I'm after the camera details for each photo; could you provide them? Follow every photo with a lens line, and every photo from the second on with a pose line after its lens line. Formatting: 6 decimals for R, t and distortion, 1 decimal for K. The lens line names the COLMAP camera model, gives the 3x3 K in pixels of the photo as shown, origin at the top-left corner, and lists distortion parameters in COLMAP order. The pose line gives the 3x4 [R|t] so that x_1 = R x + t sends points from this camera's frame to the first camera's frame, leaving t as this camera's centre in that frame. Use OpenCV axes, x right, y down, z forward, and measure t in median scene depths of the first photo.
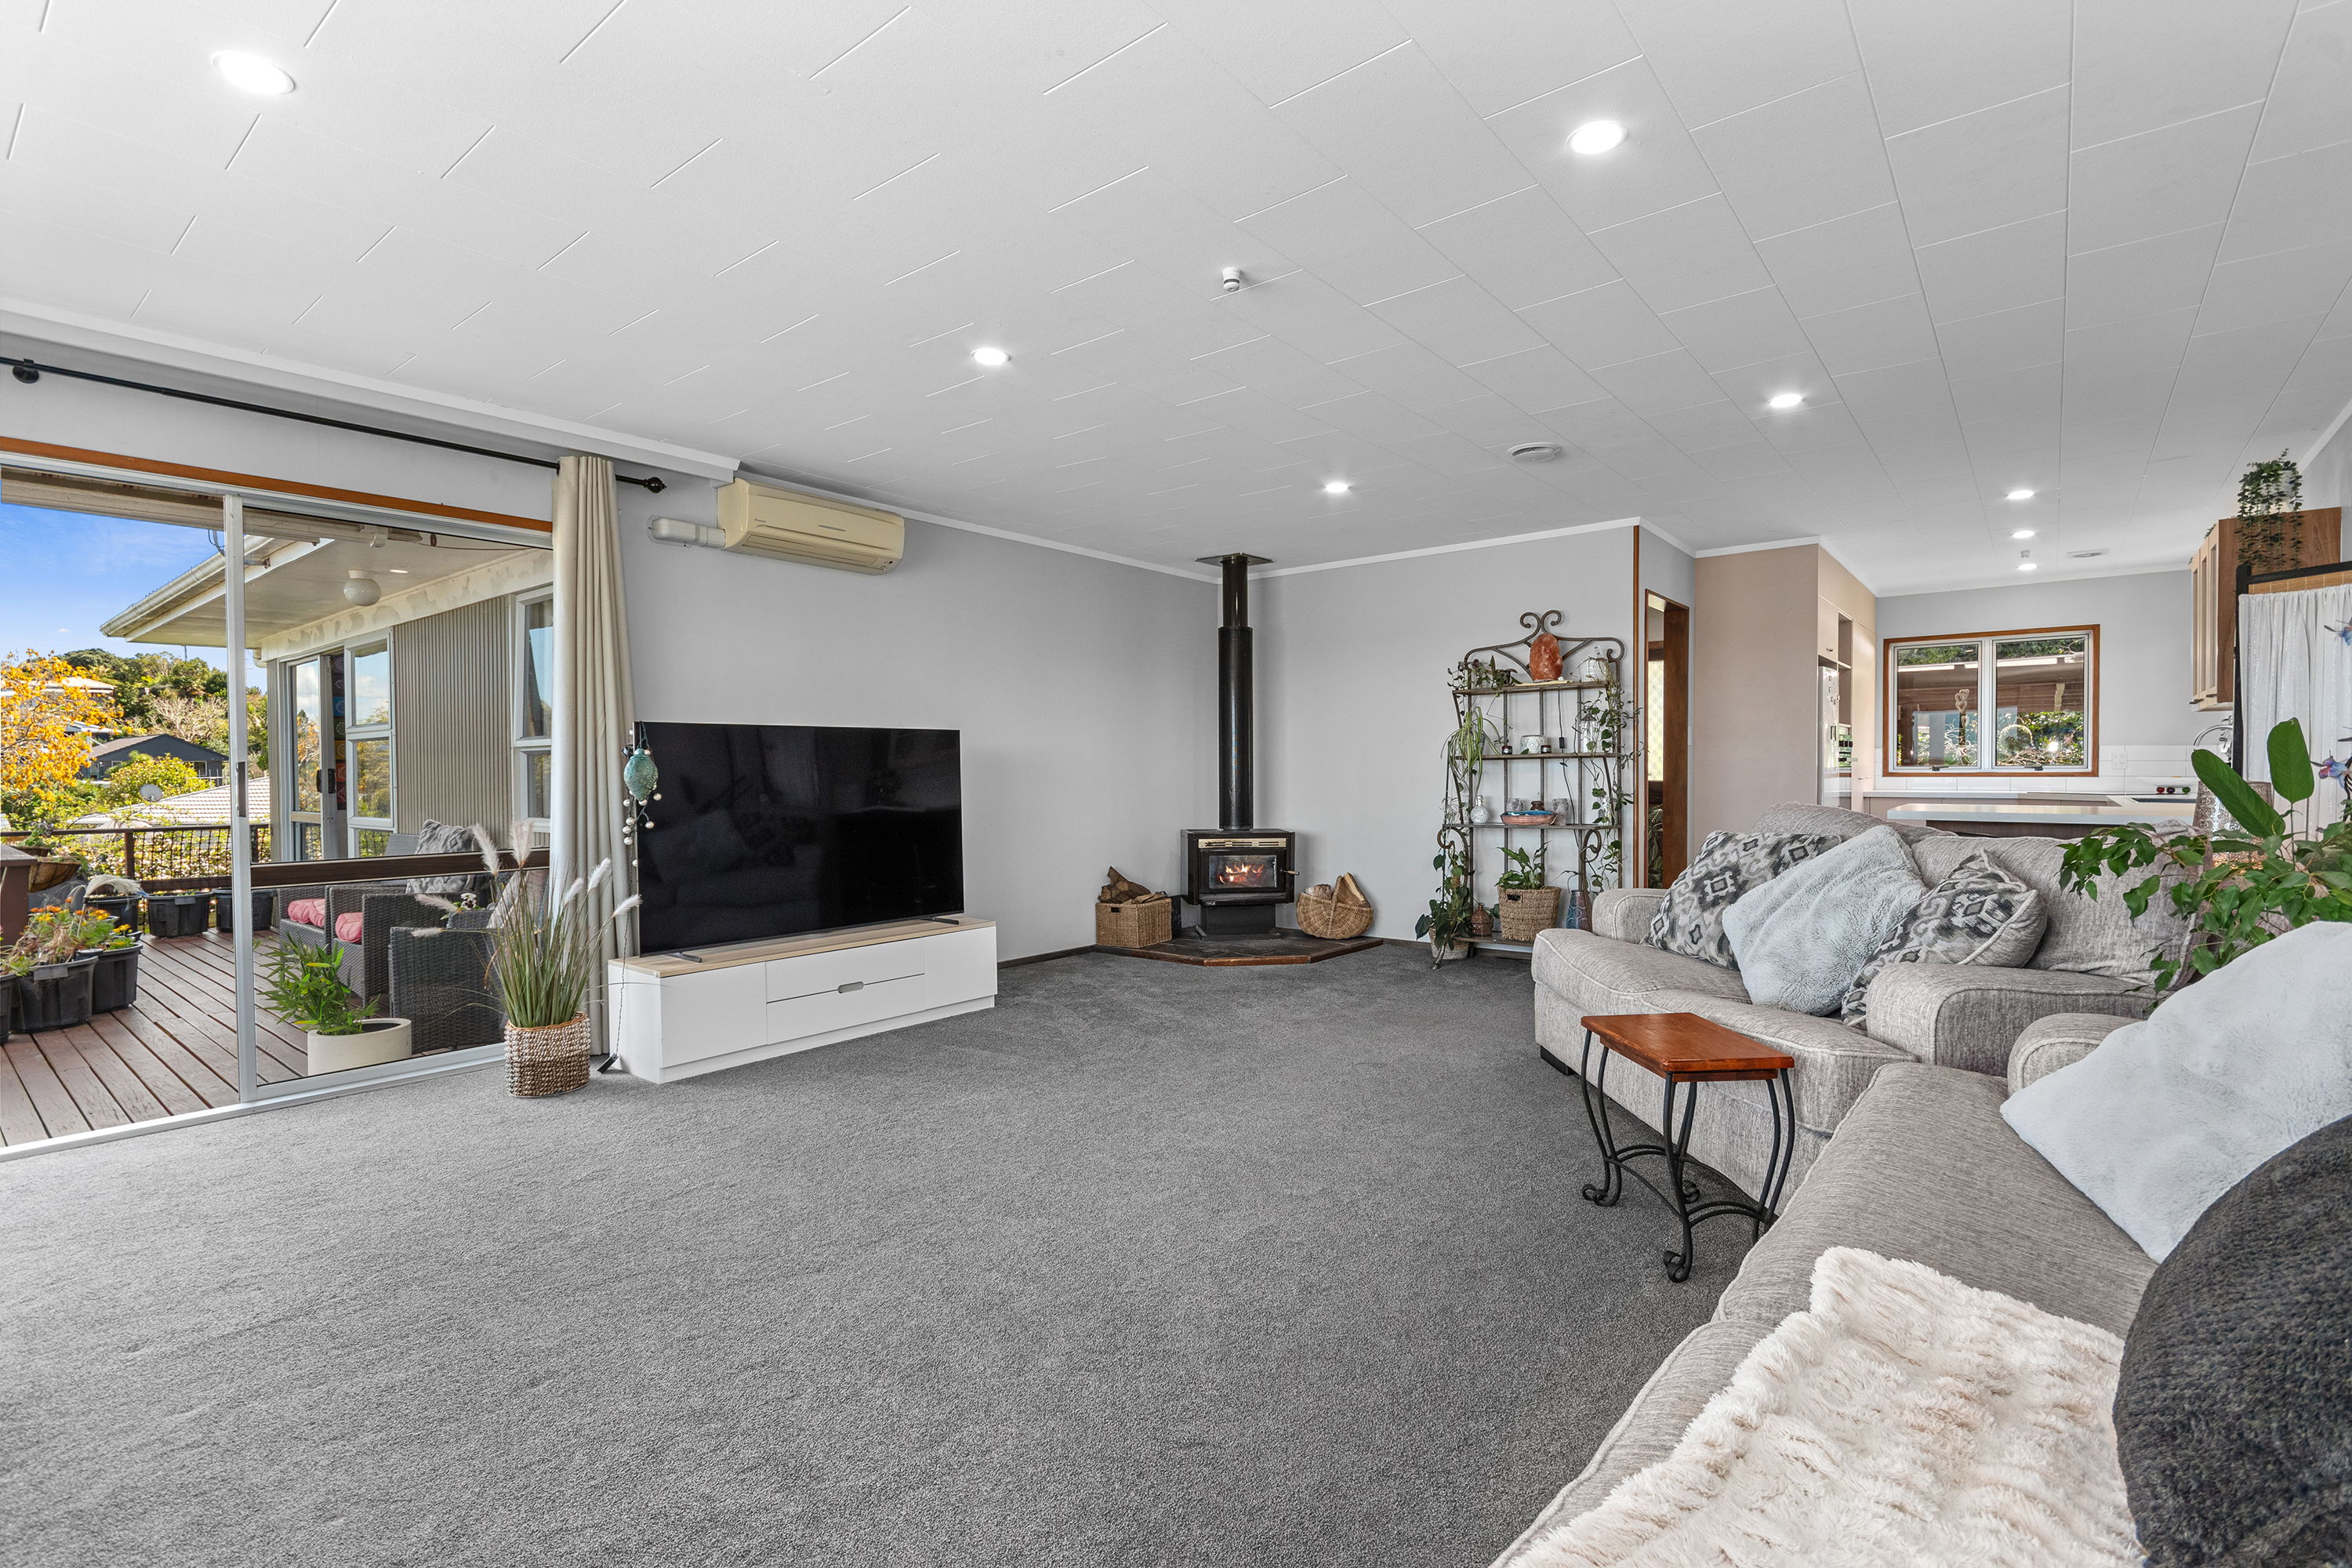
lens RADIAL K [[1064.8, 0, 1185.3], [0, 1064.8, 785.0], [0, 0, 1]] dist [-0.000443, -0.000033]
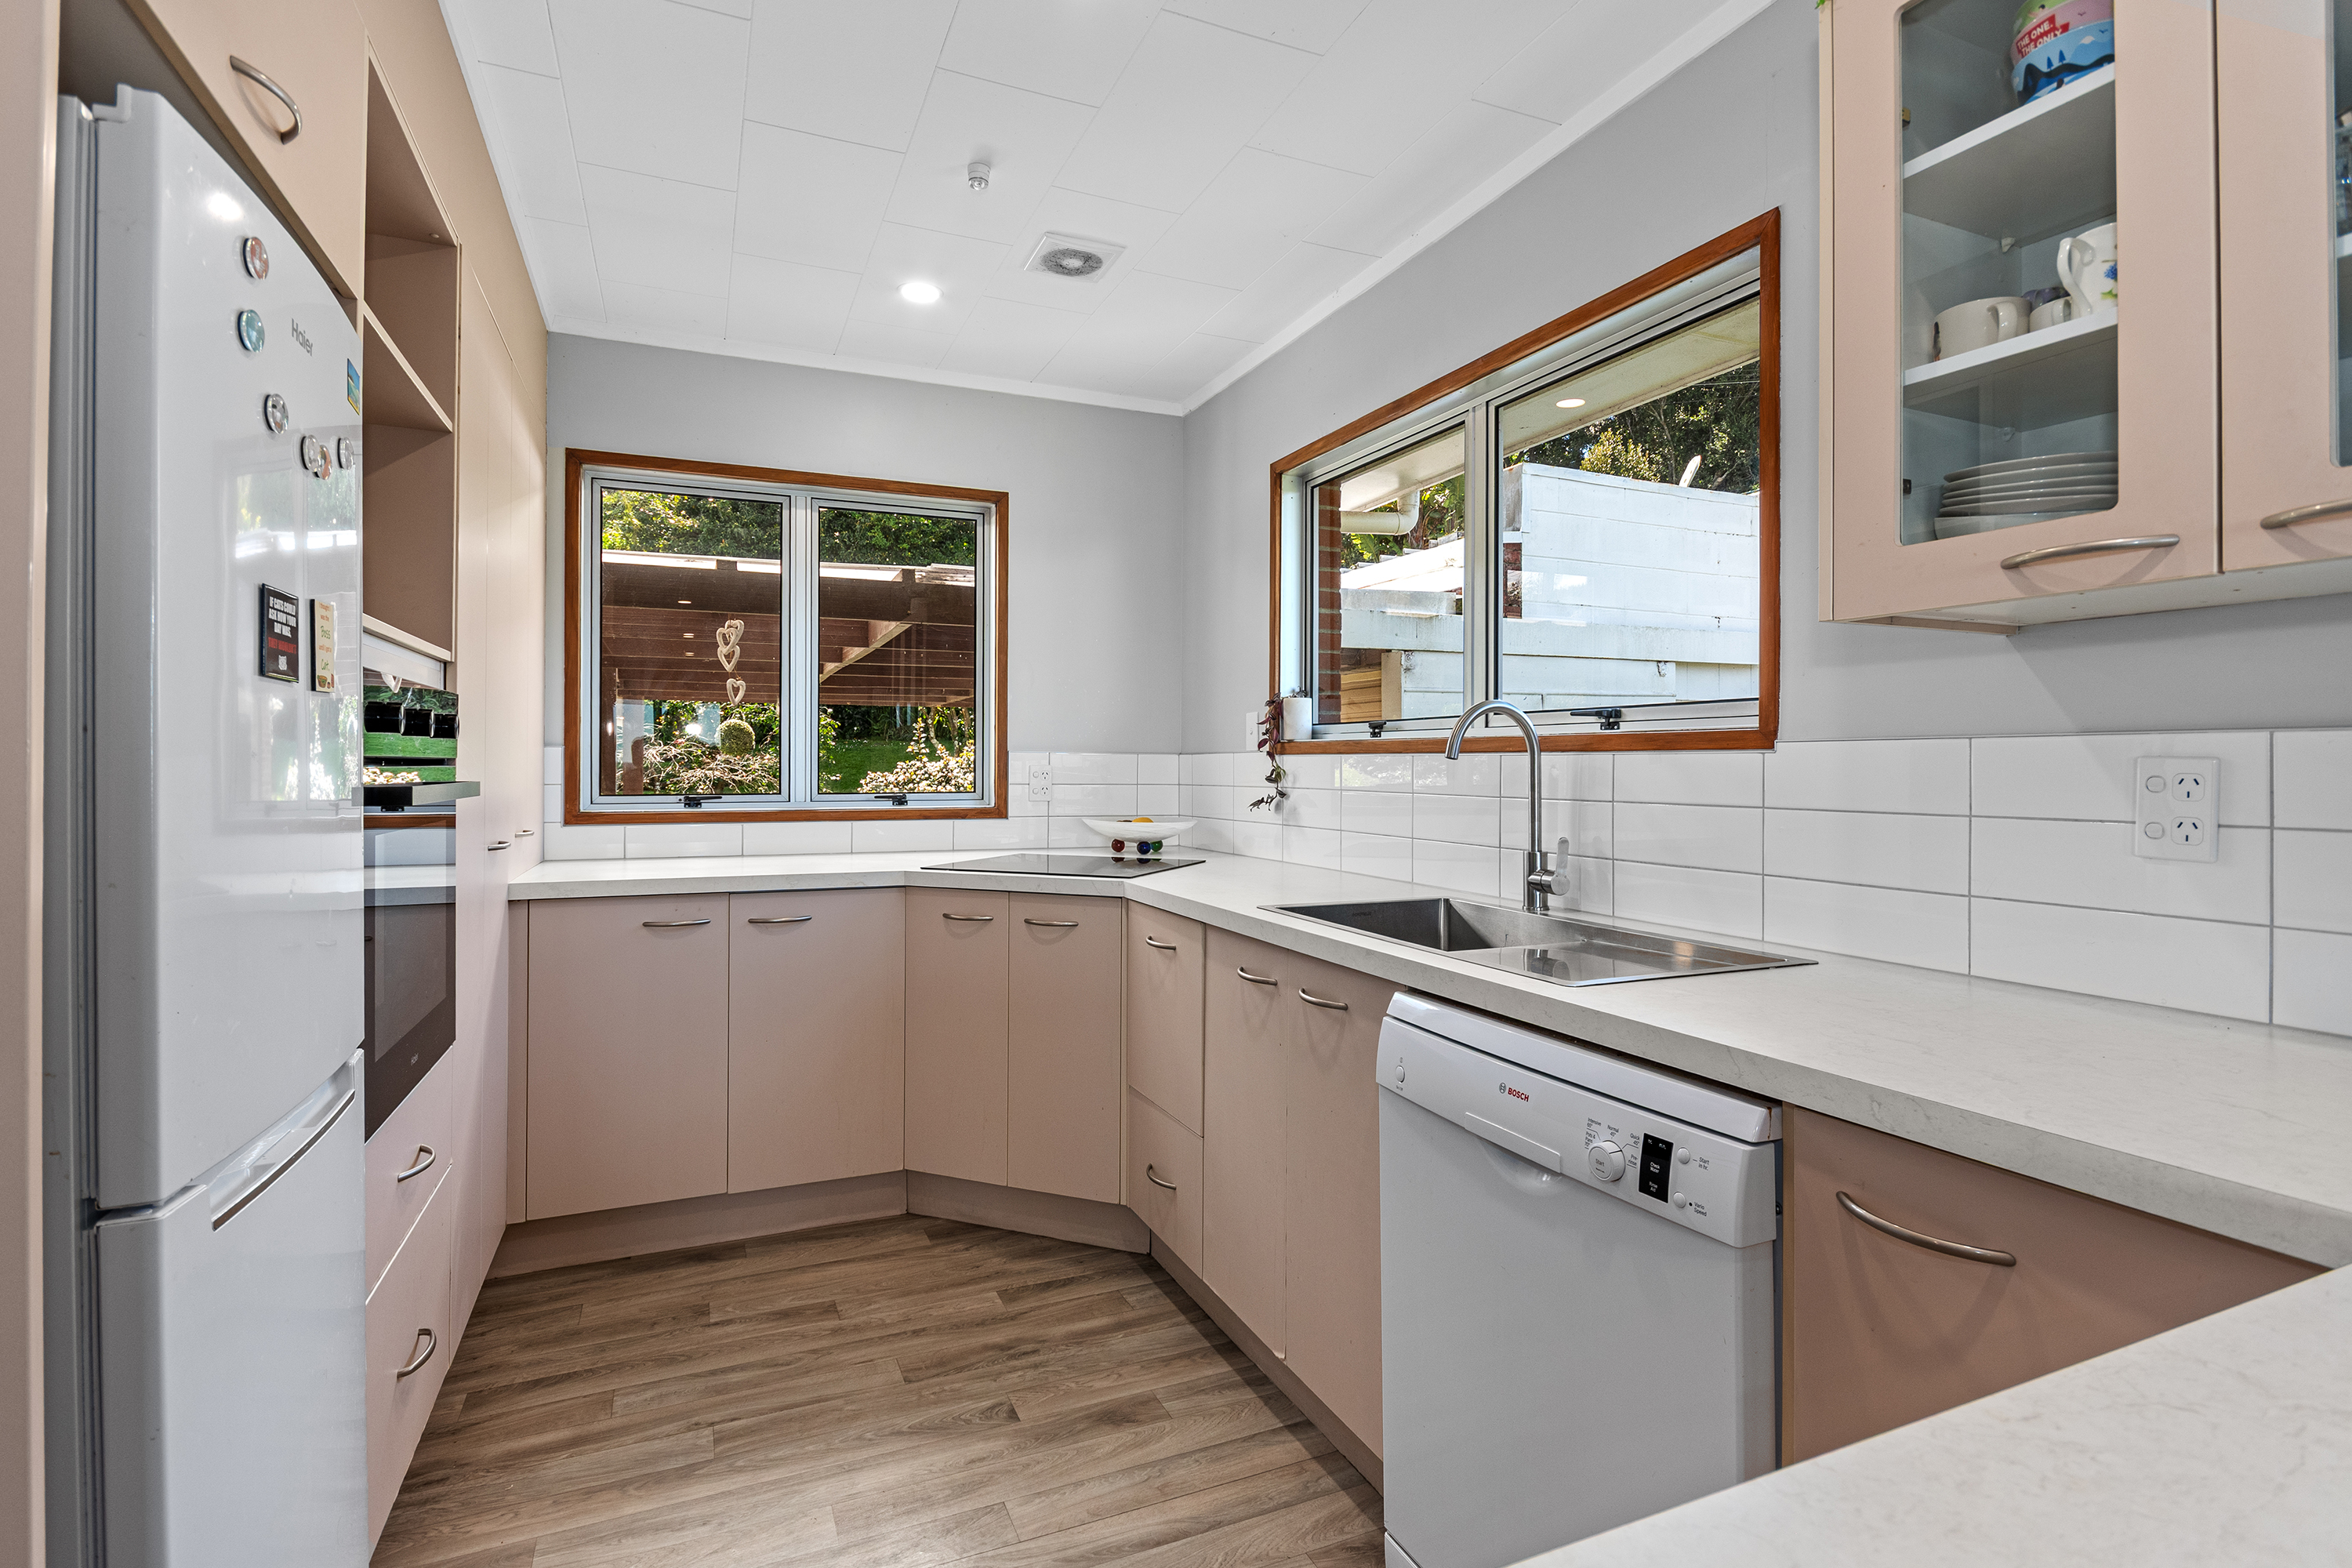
lens RADIAL K [[1125.4, 0, 1180.4], [0, 1125.4, 770.5], [0, 0, 1]] dist [0.000418, 0.000040]
pose [[0.462593, 0.003463, 0.886564, 0.438160], [0.008887, 0.999924, -0.008543, -0.022701], [-0.886526, 0.011830, 0.462527, 0.676800]]
